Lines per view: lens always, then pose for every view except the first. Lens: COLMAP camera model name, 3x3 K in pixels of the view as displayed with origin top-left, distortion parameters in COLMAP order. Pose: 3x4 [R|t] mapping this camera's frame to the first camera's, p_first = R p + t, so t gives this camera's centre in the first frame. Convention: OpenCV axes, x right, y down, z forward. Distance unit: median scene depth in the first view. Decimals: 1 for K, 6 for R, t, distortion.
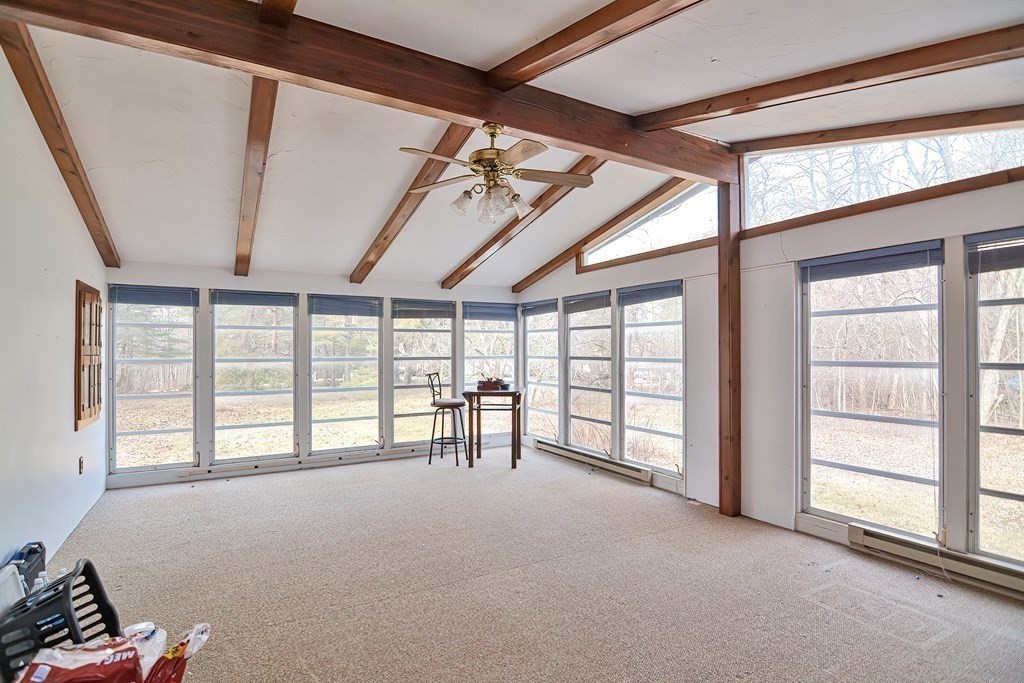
lens RADIAL K [[489.5, 0, 512.0], [0, 489.5, 341.5], [0, 0, 1]] dist [-0.001071, -0.000376]
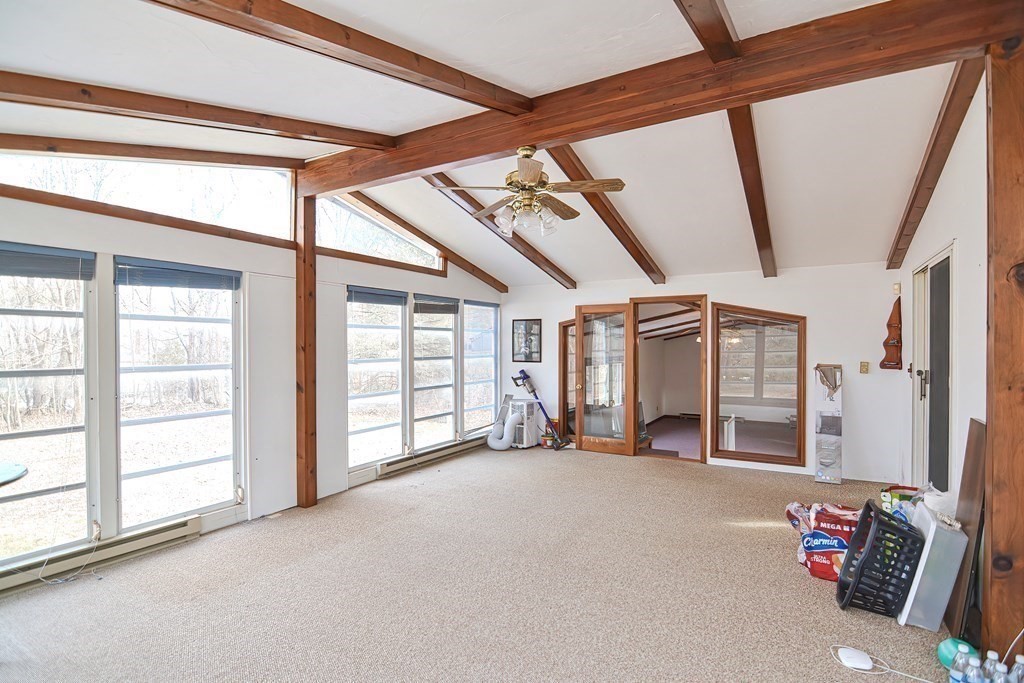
lens RADIAL K [[496.6, 0, 503.8], [0, 496.6, 344.8], [0, 0, 1]] dist [-0.001876, -0.010710]
pose [[-0.459917, 0.010802, 0.887896, -0.686816], [-0.005748, 0.999869, -0.015142, 0.013263], [-0.887943, -0.012067, -0.459795, 1.064600]]
